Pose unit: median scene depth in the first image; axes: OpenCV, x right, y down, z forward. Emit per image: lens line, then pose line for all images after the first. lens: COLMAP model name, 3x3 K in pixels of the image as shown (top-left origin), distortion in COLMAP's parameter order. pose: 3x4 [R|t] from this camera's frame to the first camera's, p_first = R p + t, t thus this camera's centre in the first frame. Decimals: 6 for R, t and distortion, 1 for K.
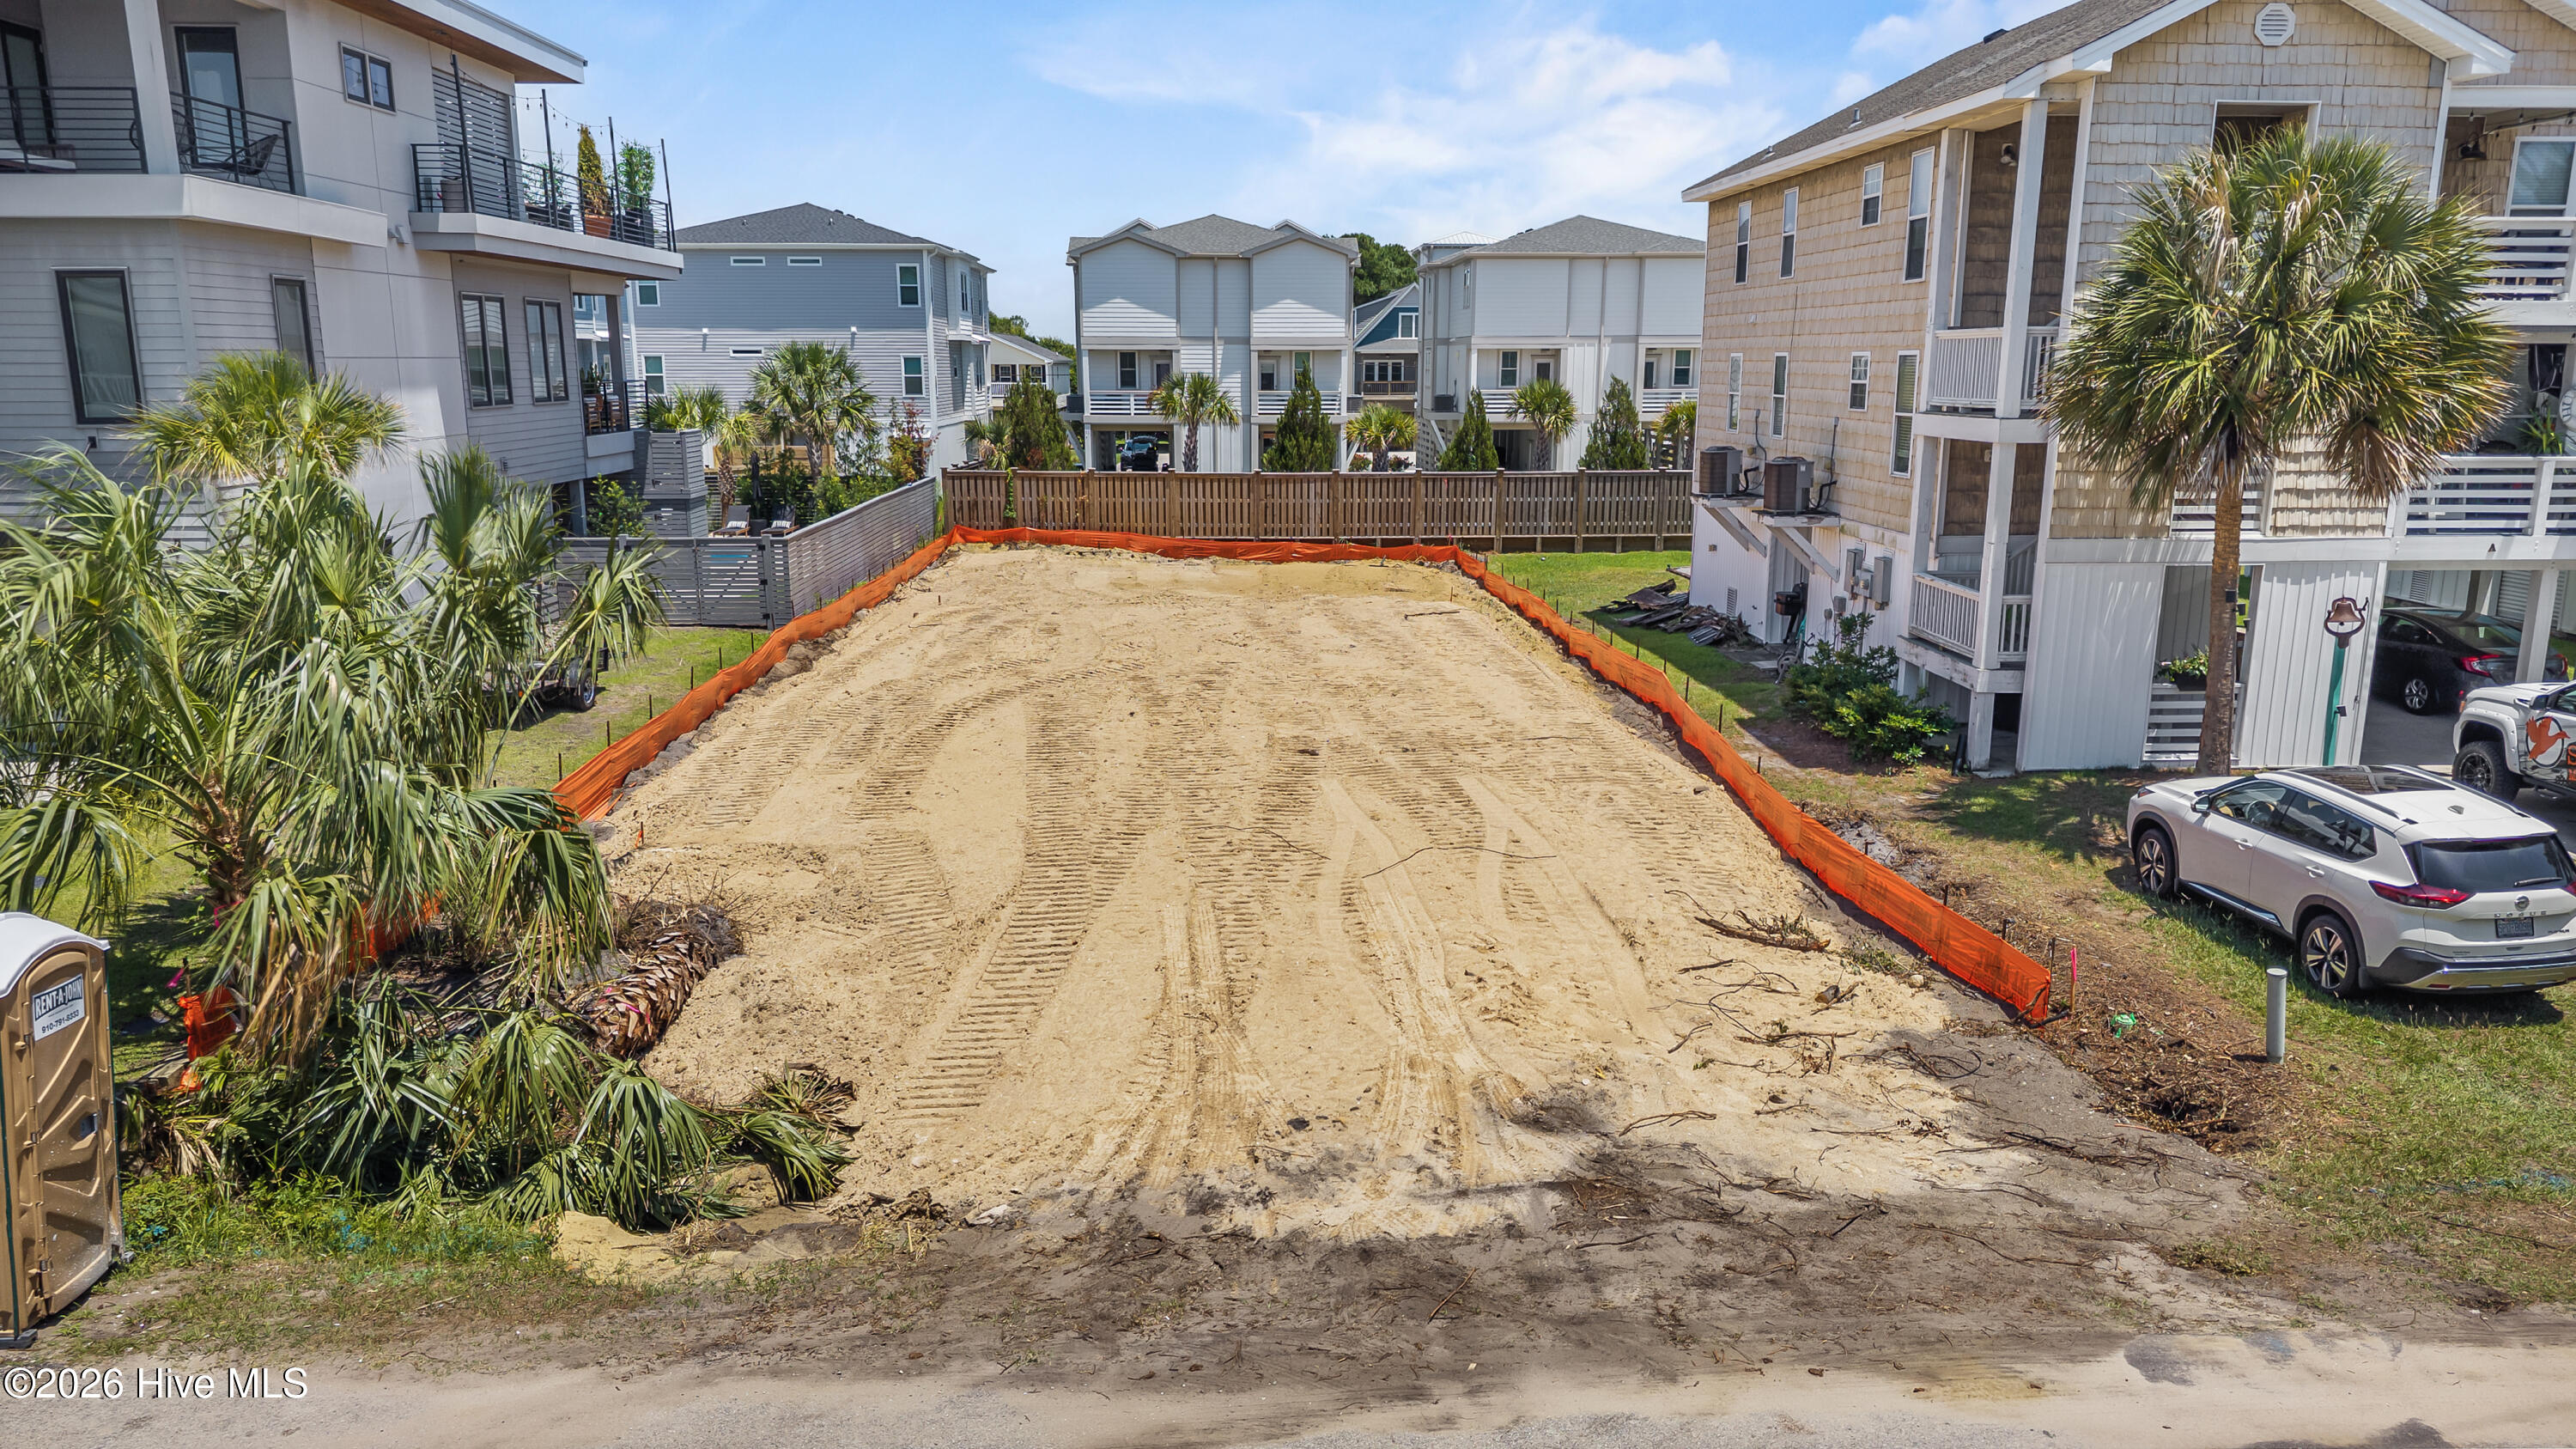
lens RADIAL K [[1720.2, 0, 1288.0], [0, 1720.2, 724.5], [0, 0, 1]] dist [0.043805, -0.052672]
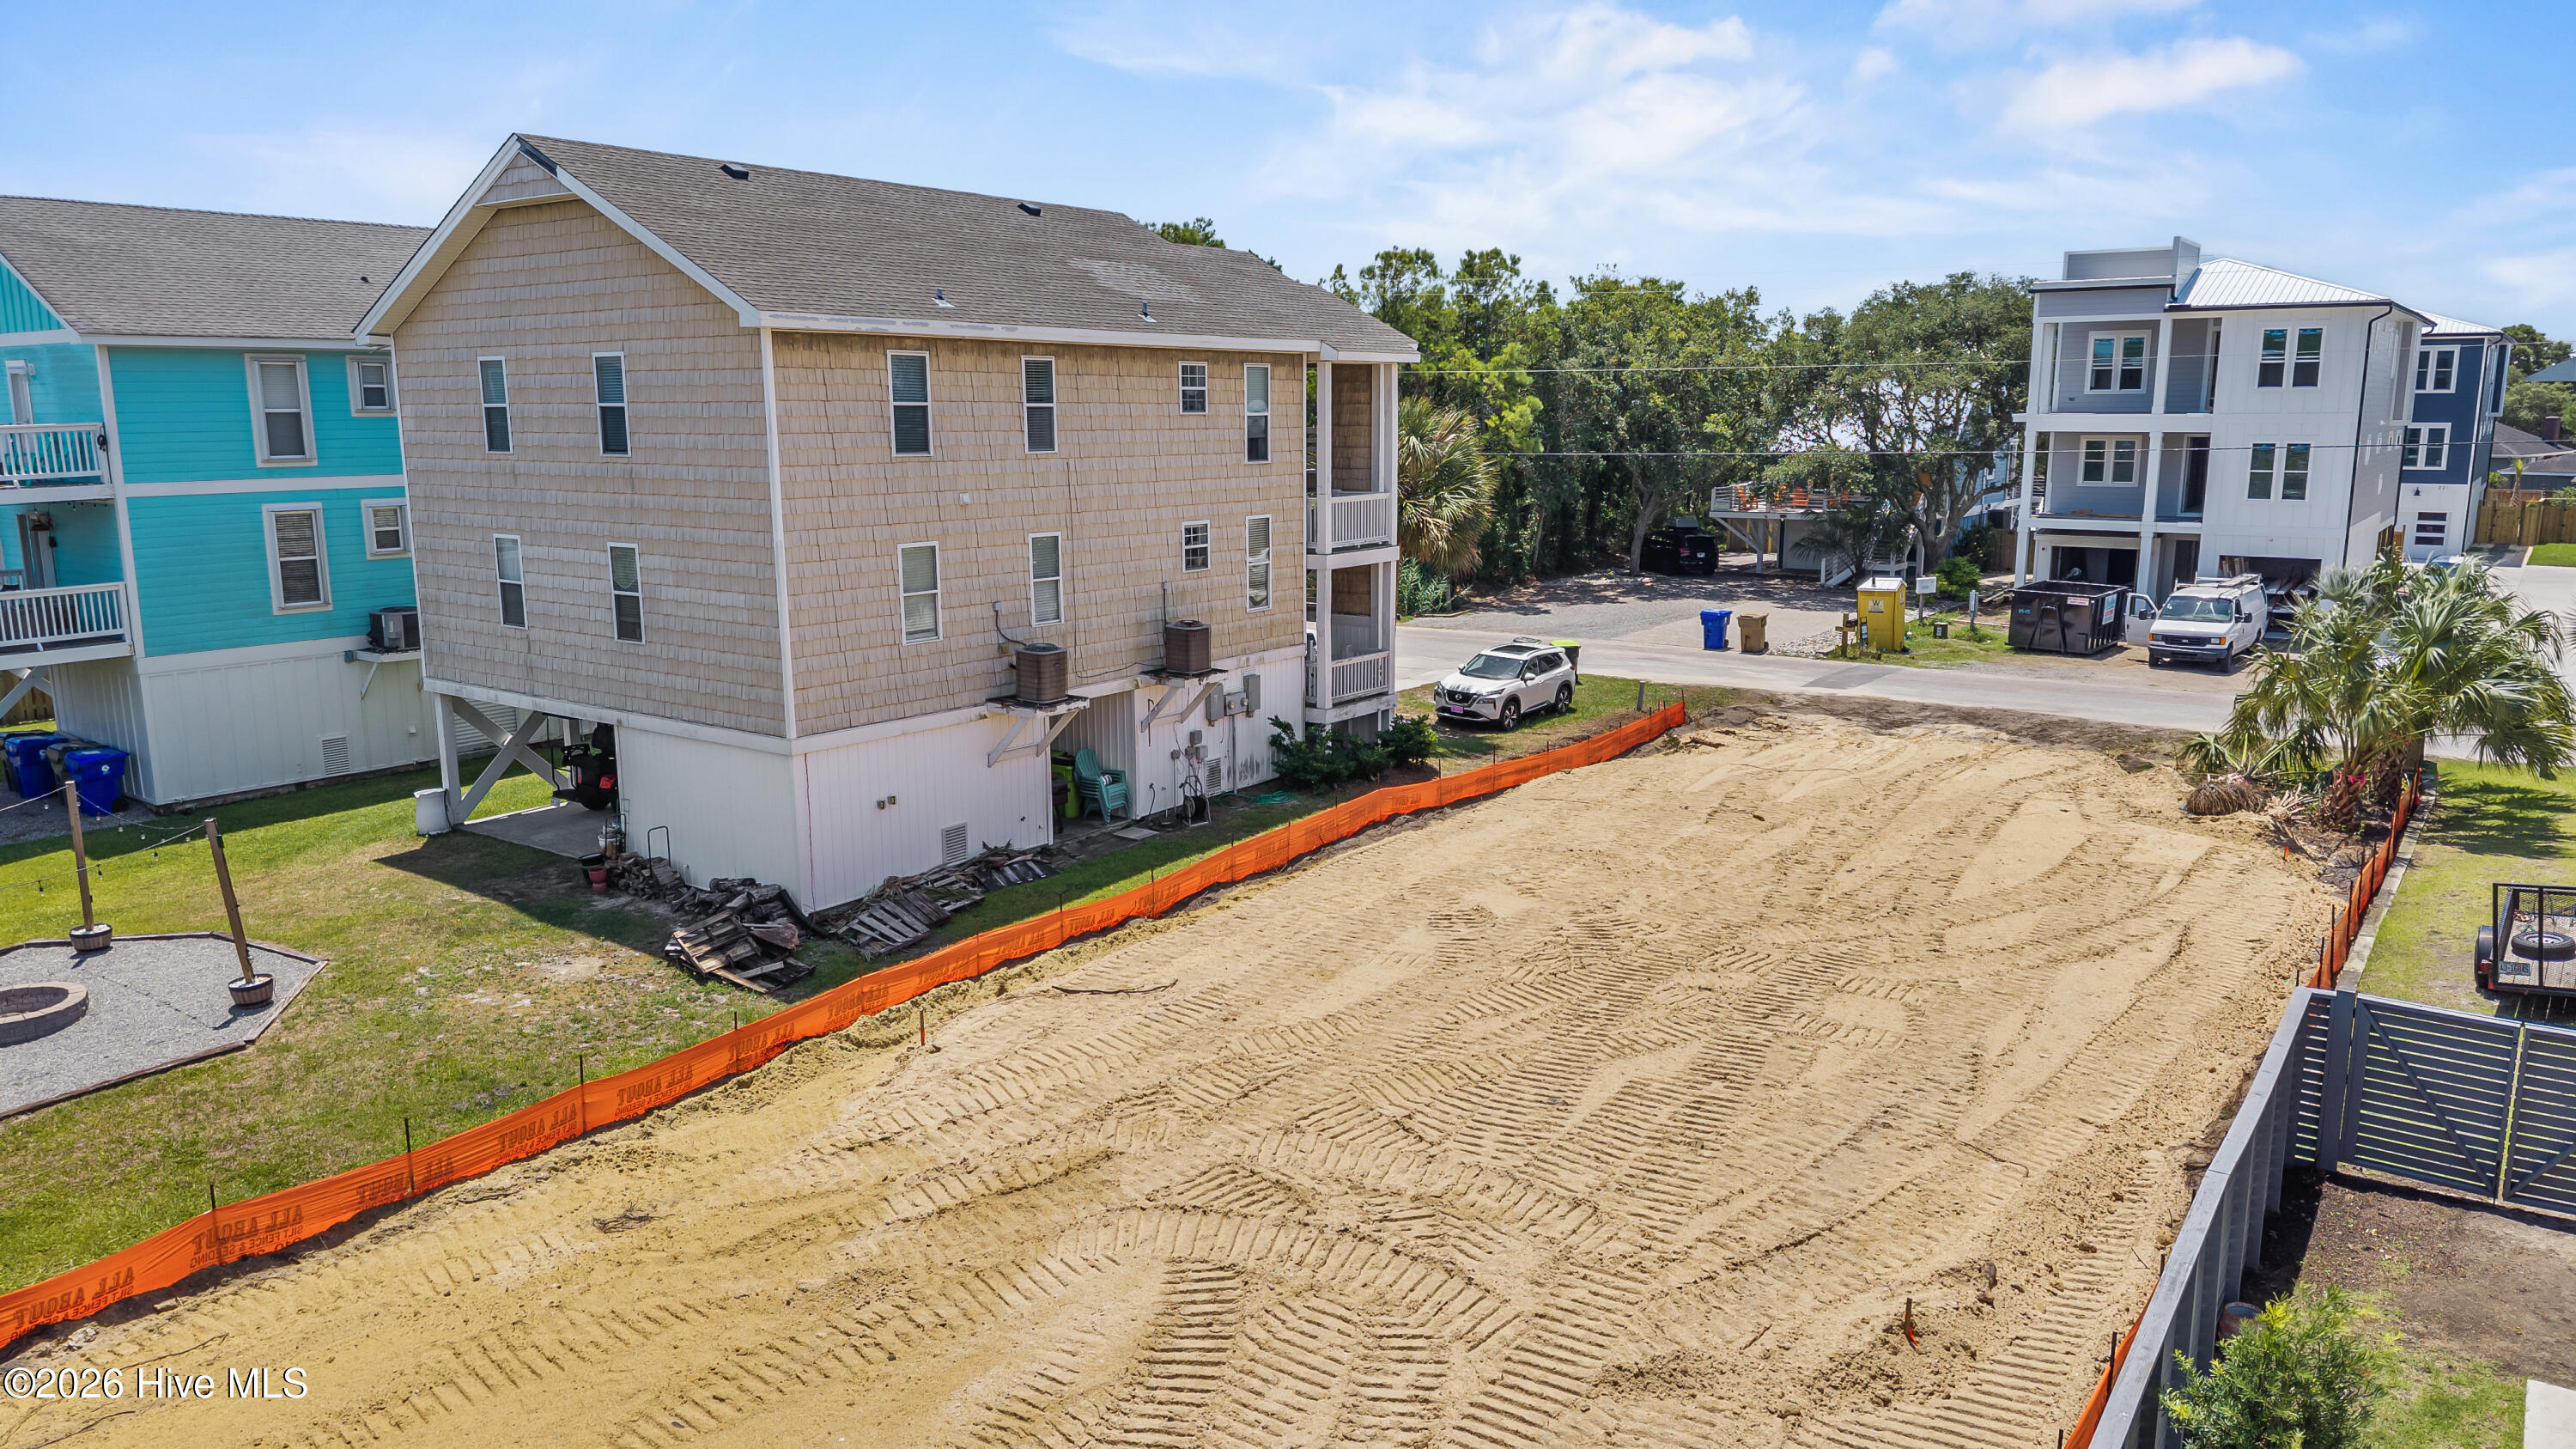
lens RADIAL K [[1720.2, 0, 1288.0], [0, 1720.2, 724.5], [0, 0, 1]] dist [0.043805, -0.052672]
pose [[-0.785201, -0.110796, 0.609249, -0.550072], [0.127269, 0.933986, 0.333876, -0.584413], [-0.606022, 0.339698, -0.719265, 2.312190]]
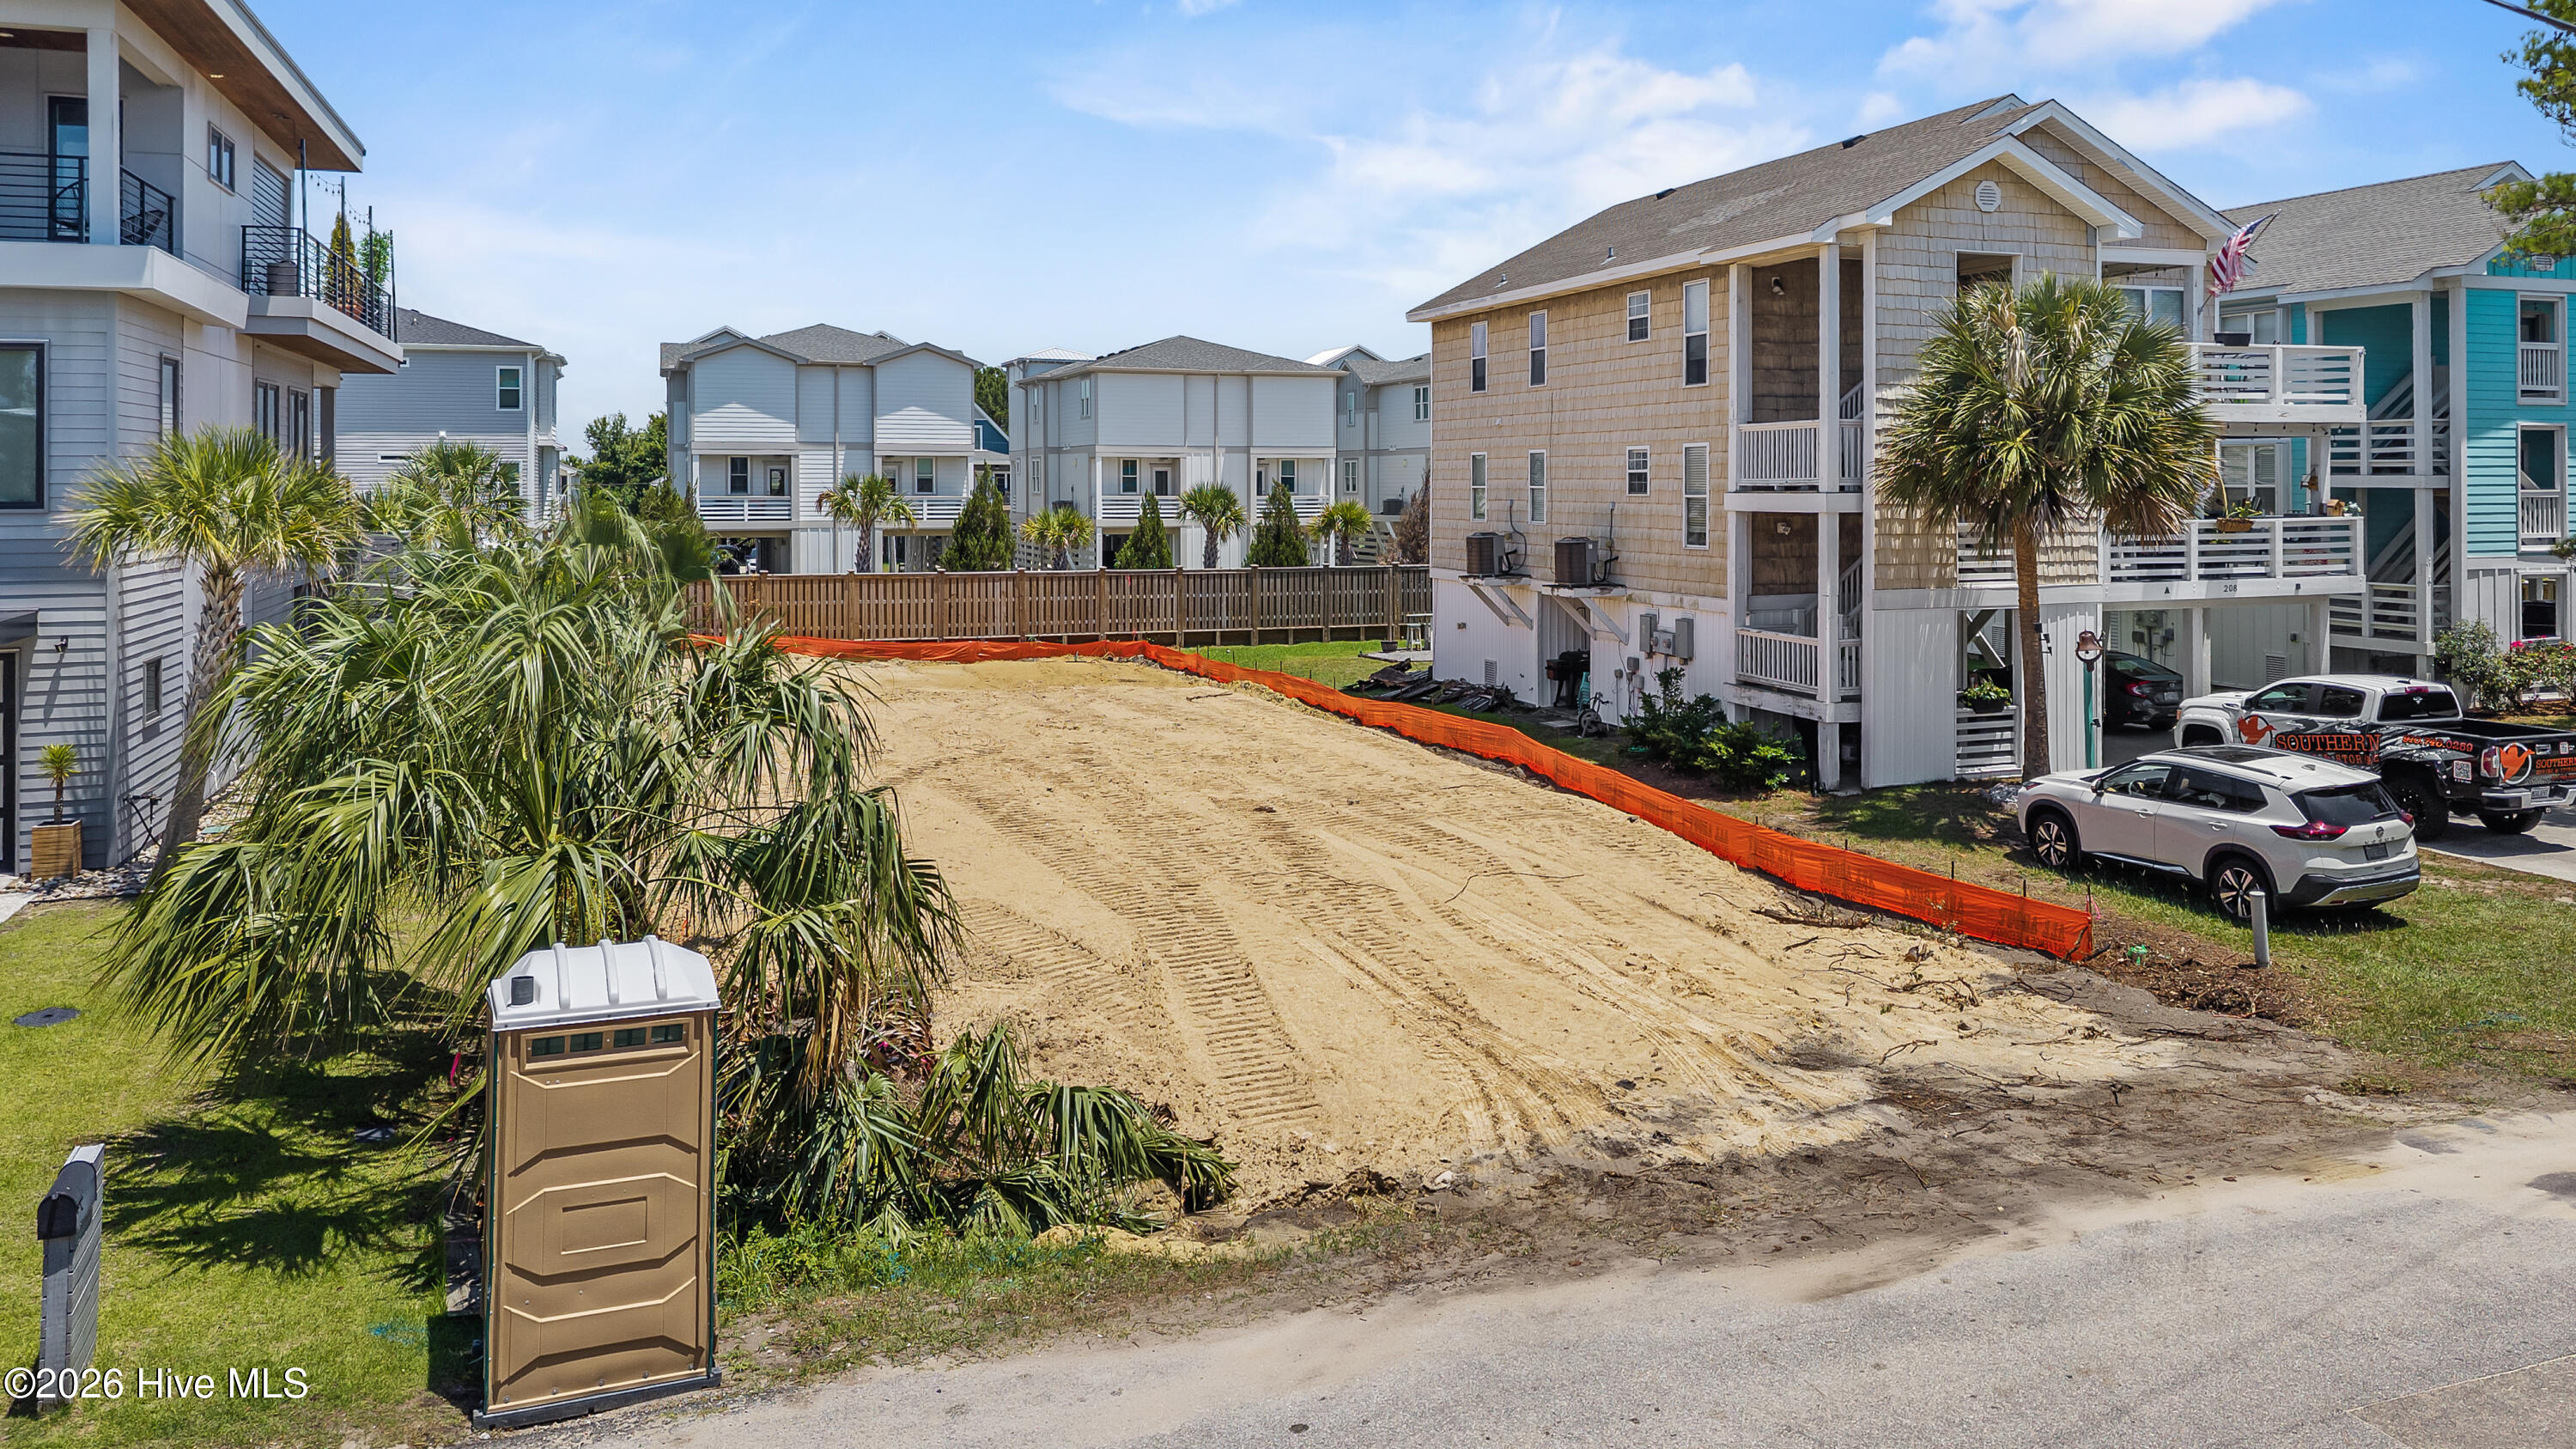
lens RADIAL K [[1779.5, 0, 1290.8], [0, 1779.5, 479.4], [0, 0, 1]] dist [0.010665, 0.000078]
pose [[0.954391, -0.002106, 0.298554, -0.315779], [0.063797, 0.978318, -0.197039, 0.035665], [-0.291665, 0.207099, 0.933831, -0.057246]]
